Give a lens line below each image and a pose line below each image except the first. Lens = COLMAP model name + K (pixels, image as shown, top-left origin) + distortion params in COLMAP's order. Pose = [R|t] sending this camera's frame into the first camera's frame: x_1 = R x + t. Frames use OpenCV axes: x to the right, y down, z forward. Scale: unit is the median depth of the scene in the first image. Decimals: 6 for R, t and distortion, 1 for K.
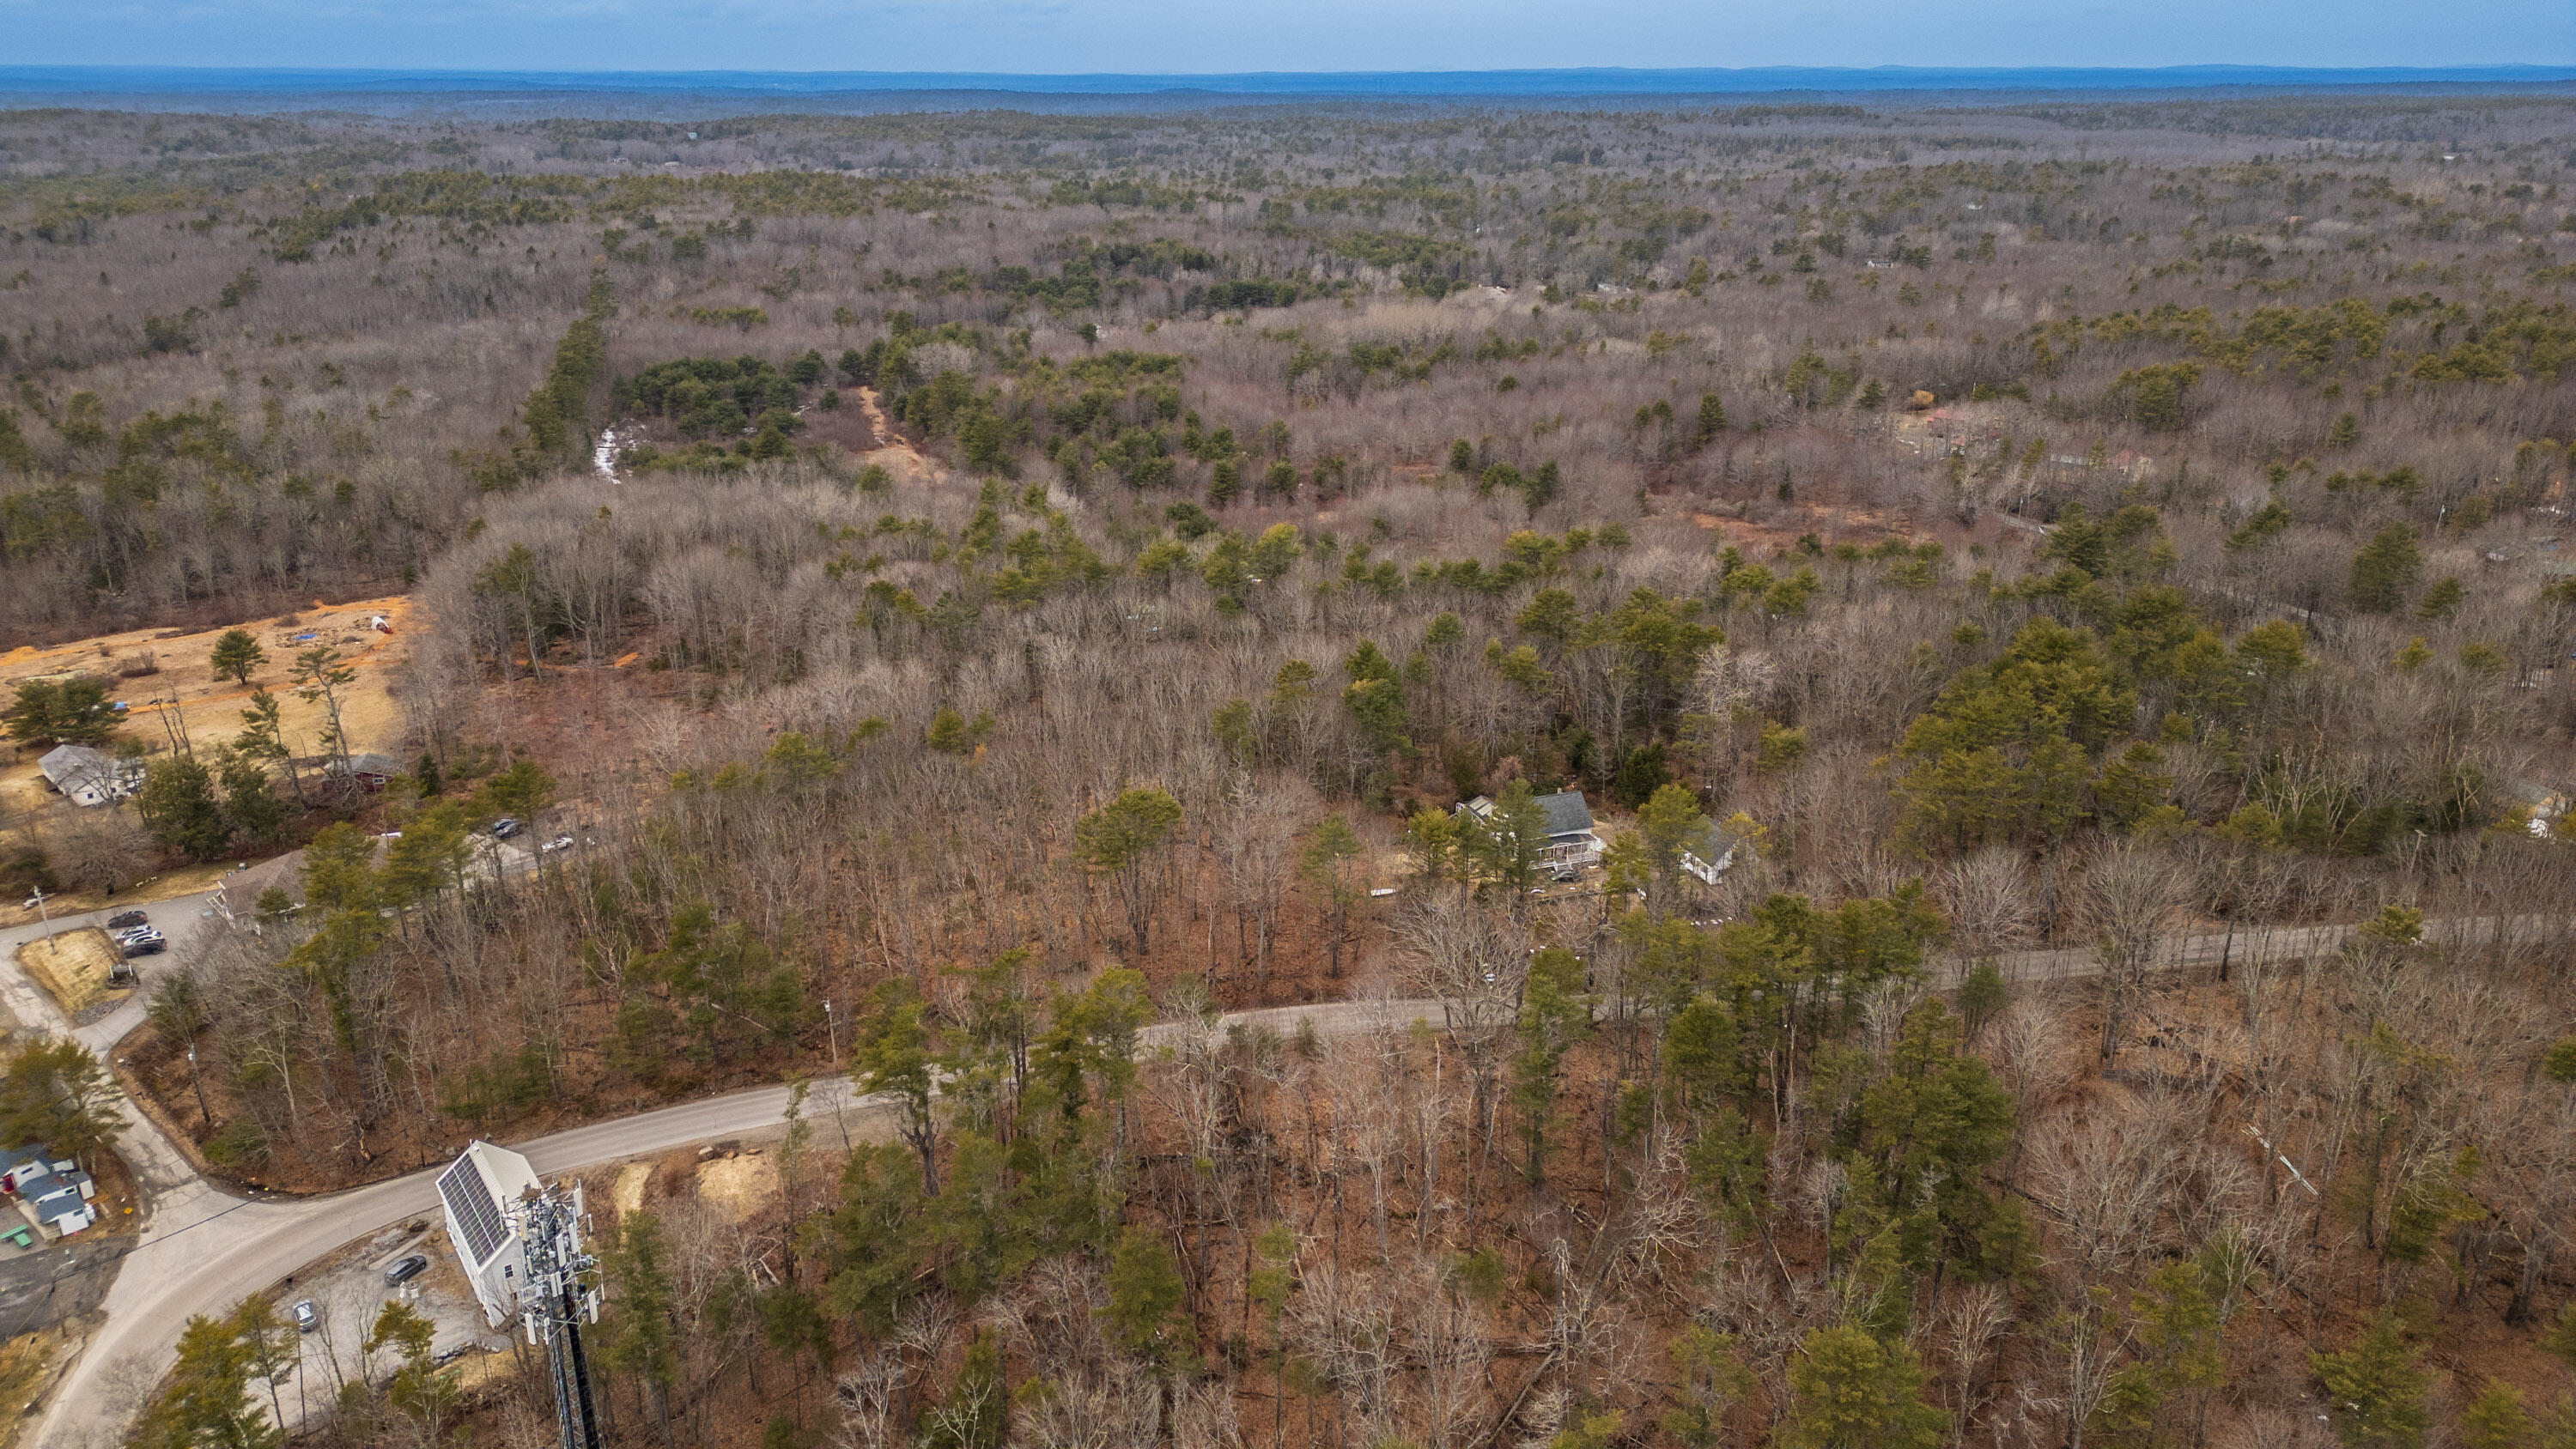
lens RADIAL K [[1802.6, 0, 1284.6], [0, 1802.6, 734.8], [0, 0, 1]] dist [0.079920, -0.072196]
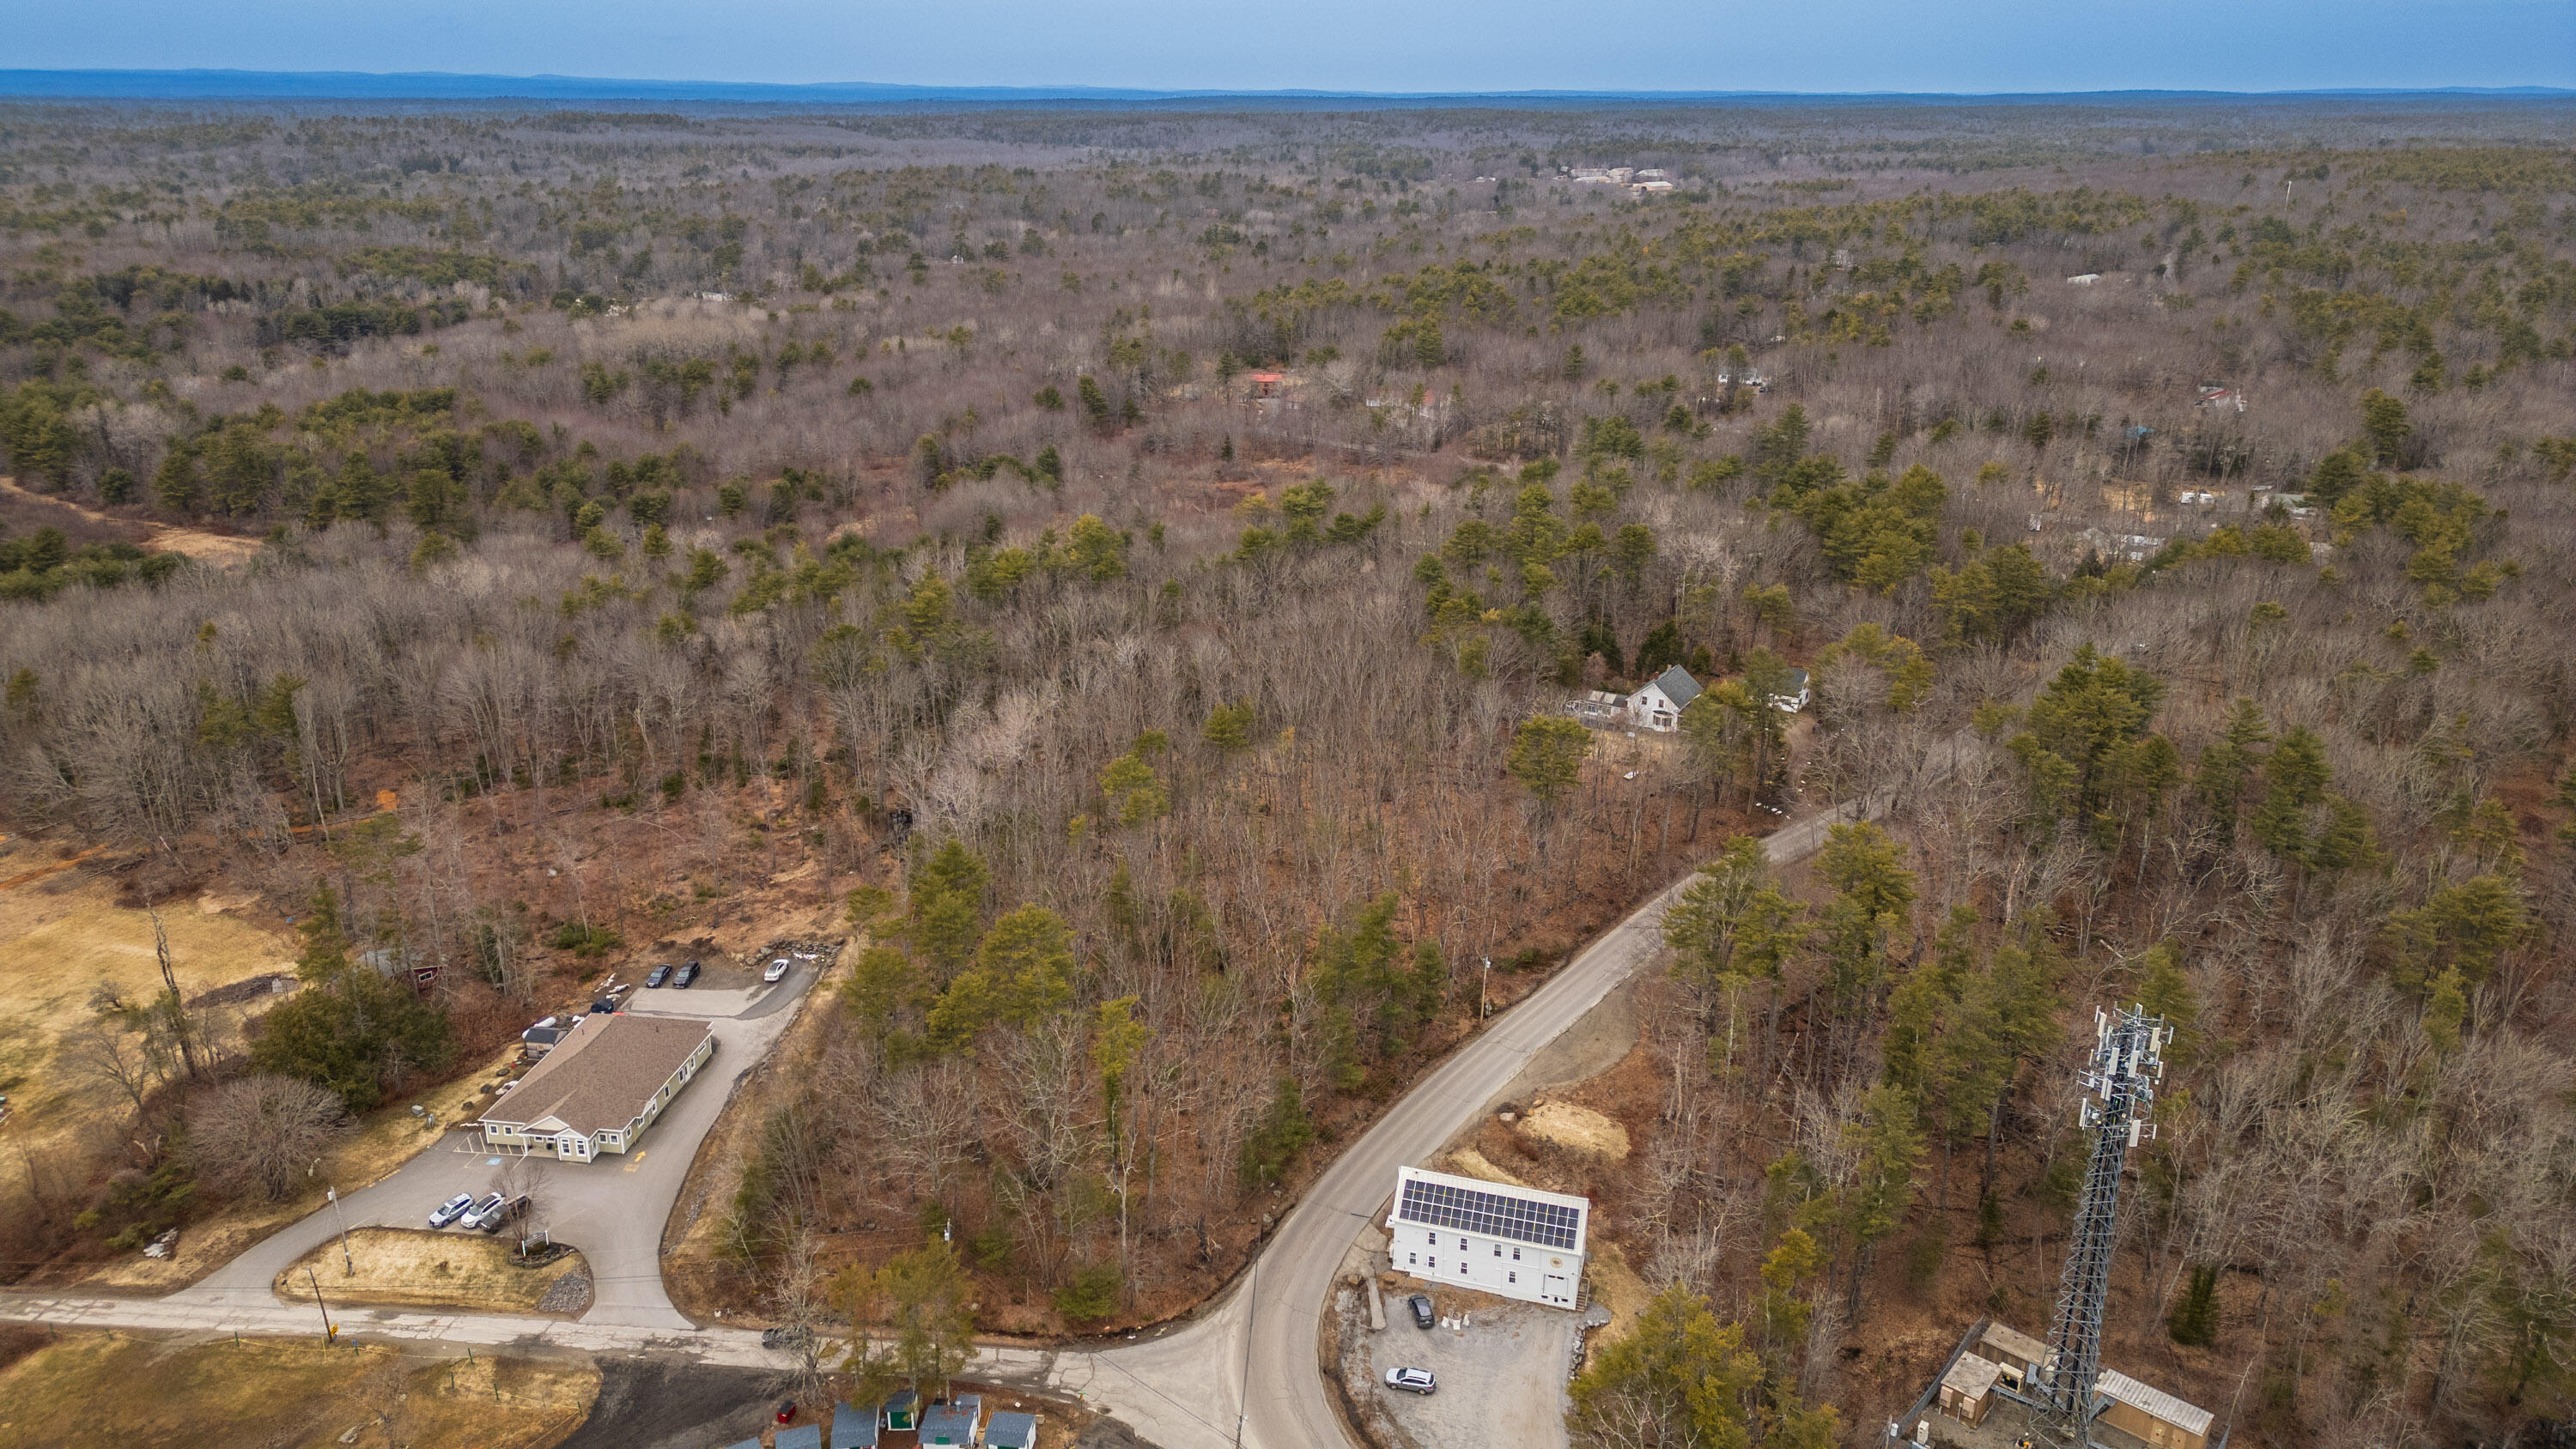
lens RADIAL K [[1802.6, 0, 1284.1], [0, 1802.6, 714.7], [0, 0, 1]] dist [0.079920, -0.072196]
pose [[0.780590, -0.200324, 0.592072, -0.954767], [0.209131, 0.976361, 0.054627, -0.072254], [-0.589019, 0.081179, 0.804031, 0.236149]]
